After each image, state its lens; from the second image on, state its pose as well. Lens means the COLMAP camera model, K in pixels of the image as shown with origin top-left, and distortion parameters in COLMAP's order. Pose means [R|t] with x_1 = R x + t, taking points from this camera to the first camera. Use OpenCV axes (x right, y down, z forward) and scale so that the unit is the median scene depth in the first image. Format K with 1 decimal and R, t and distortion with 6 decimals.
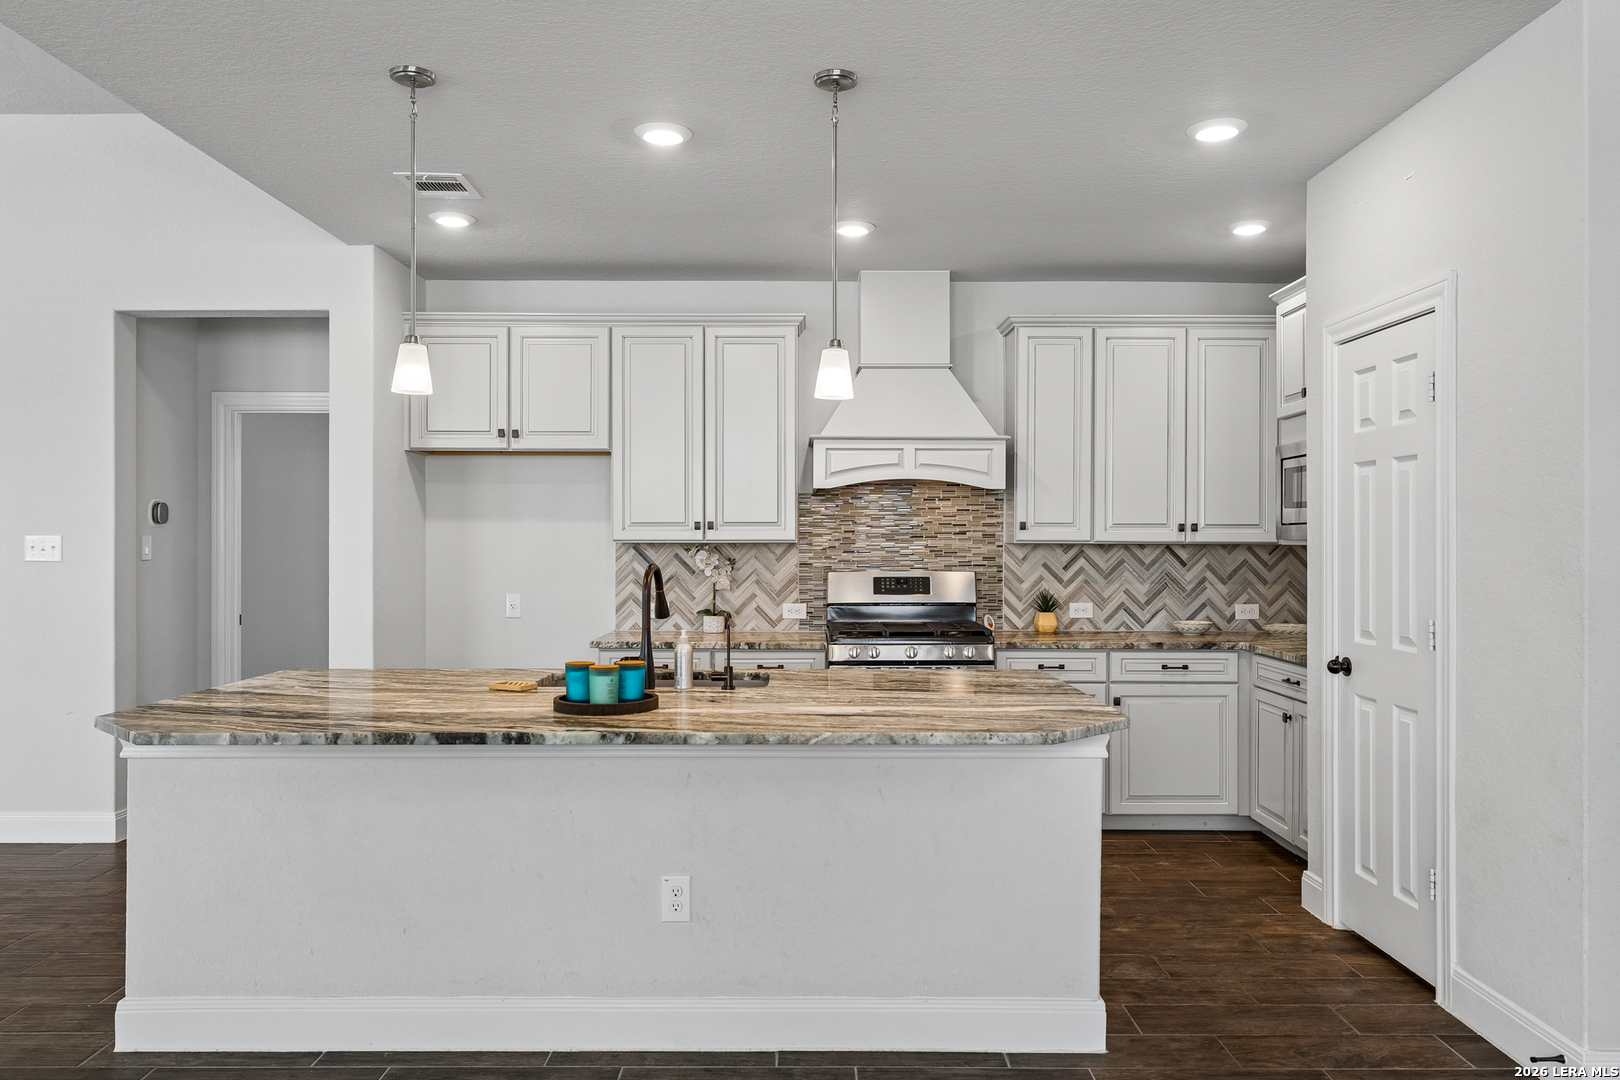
lens RADIAL K [[1122.7, 0, 805.2], [0, 1122.7, 539.4], [0, 0, 1]] dist [0.001268, 0.004559]
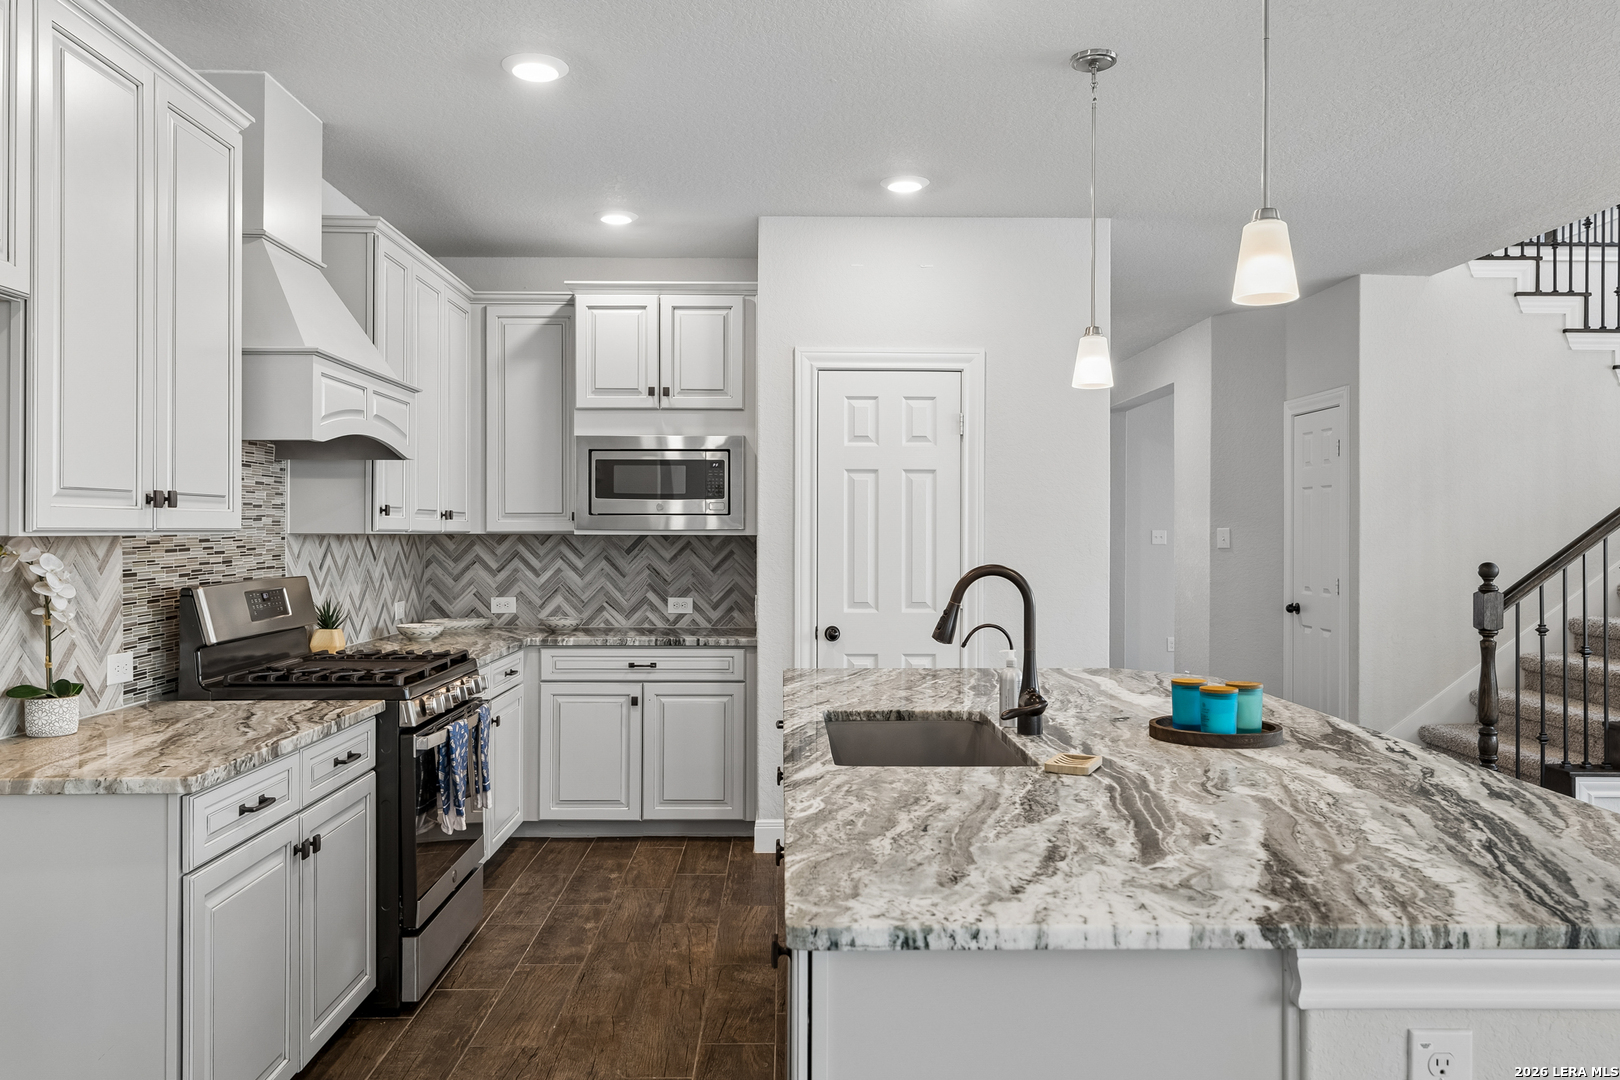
lens RADIAL K [[1224.0, 0, 790.3], [0, 1224.0, 528.5], [0, 0, 1]] dist [0.014386, -0.003064]
pose [[-0.007329, 0.000582, 0.999973, -0.603886], [-0.004294, 0.999991, -0.000613, -0.000736], [-0.999964, -0.004298, -0.007327, 0.739223]]
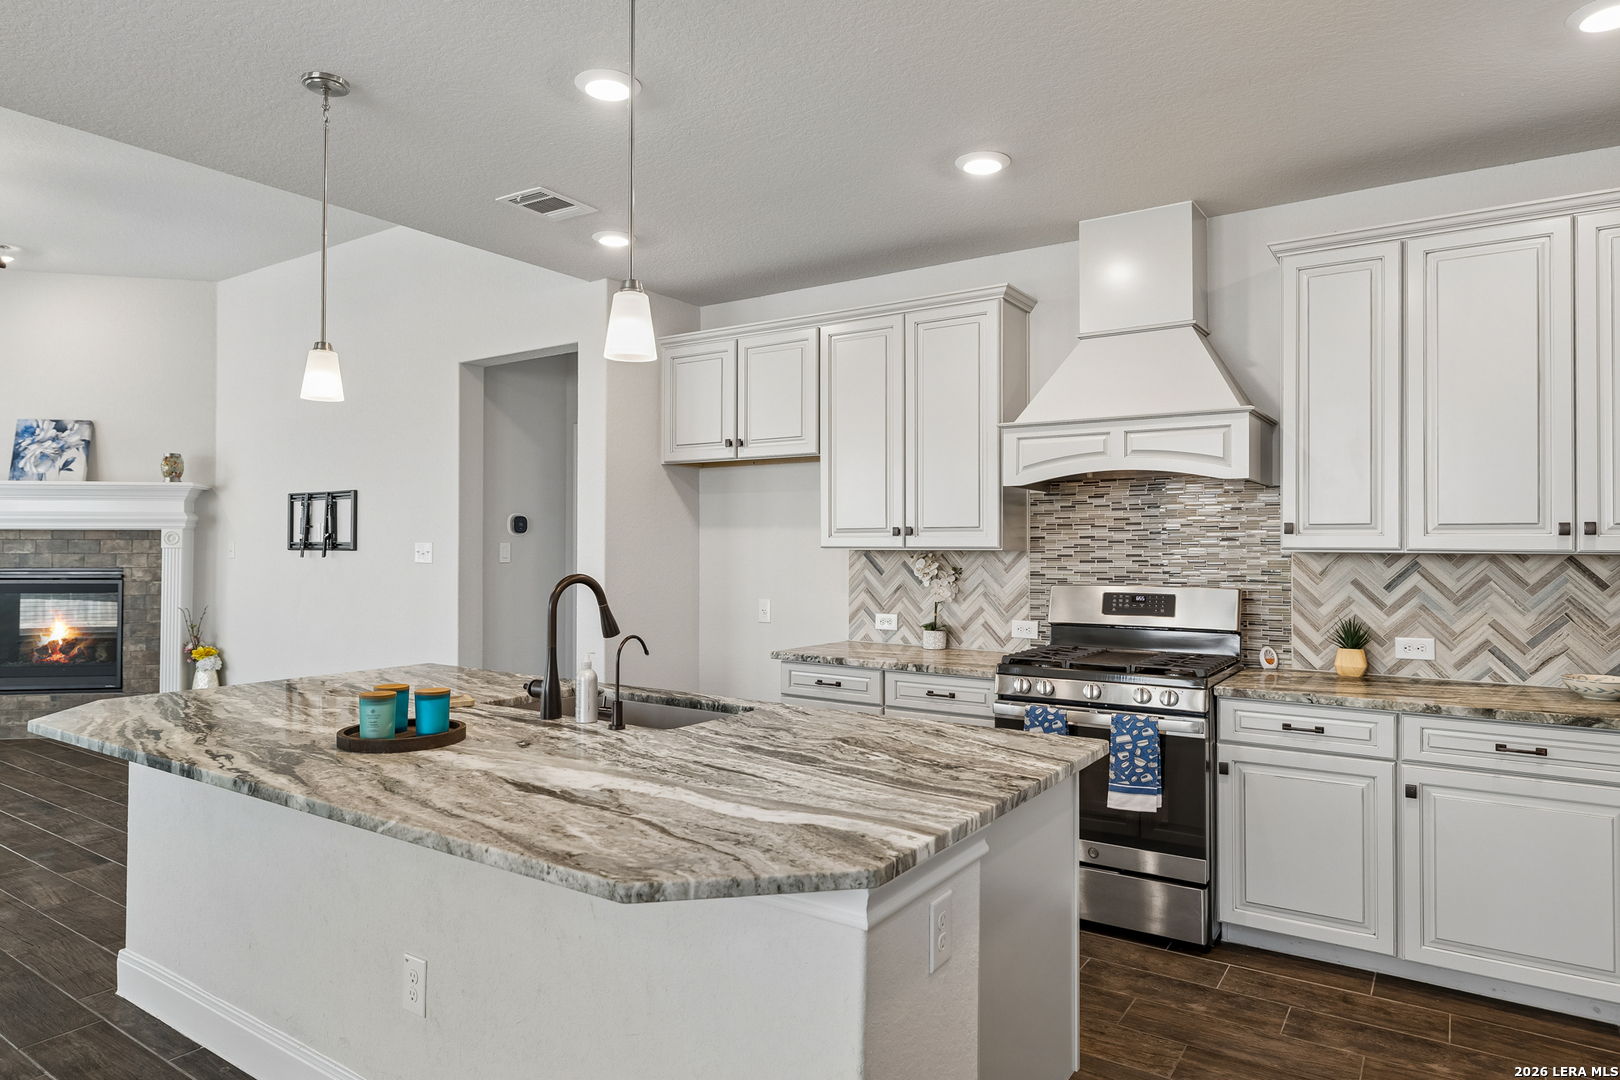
lens RADIAL K [[957.3, 0, 814.0], [0, 957.3, 532.0], [0, 0, 1]] dist [-0.000515, -0.002679]
pose [[0.832448, -0.007419, -0.554053, 0.279808], [-0.000796, 0.999893, -0.014584, -0.000371], [0.554103, 0.012581, 0.832353, 0.311911]]
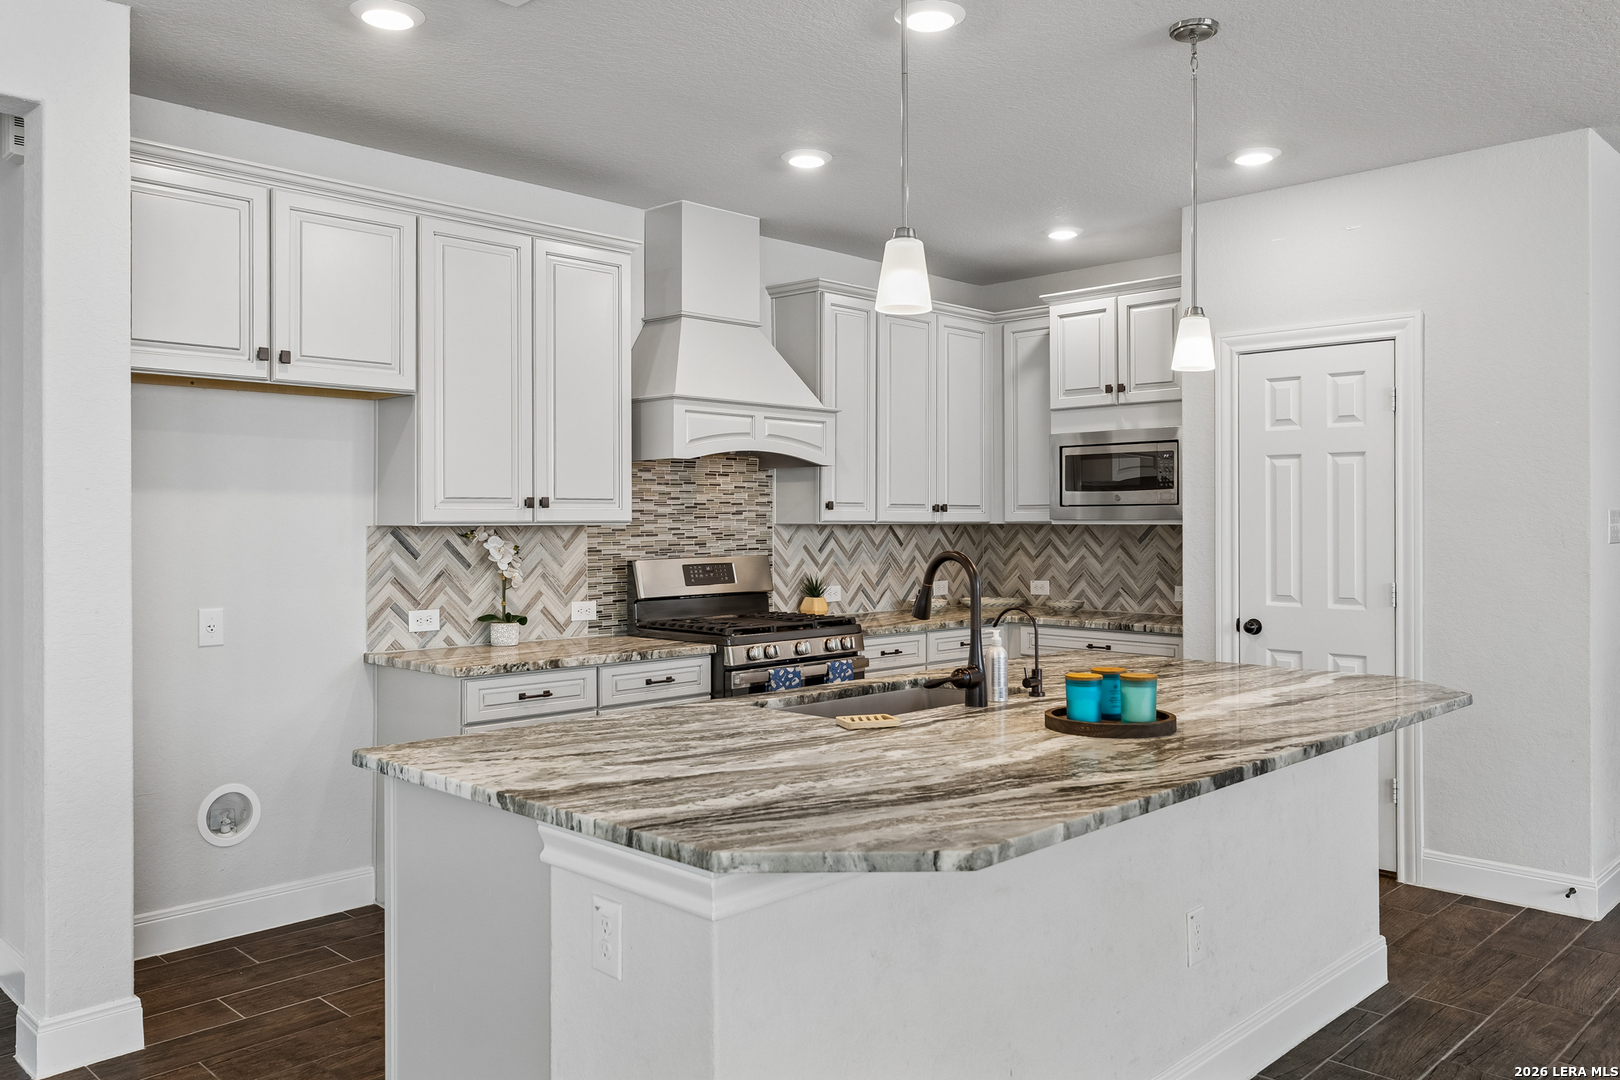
lens RADIAL K [[1224.0, 0, 791.3], [0, 1224.0, 519.6], [0, 0, 1]] dist [0.014386, -0.003064]
pose [[0.710378, -0.001847, 0.703818, -0.544586], [0.001711, 0.999998, 0.000897, -0.001325], [-0.703818, 0.000567, 0.710380, 0.296997]]
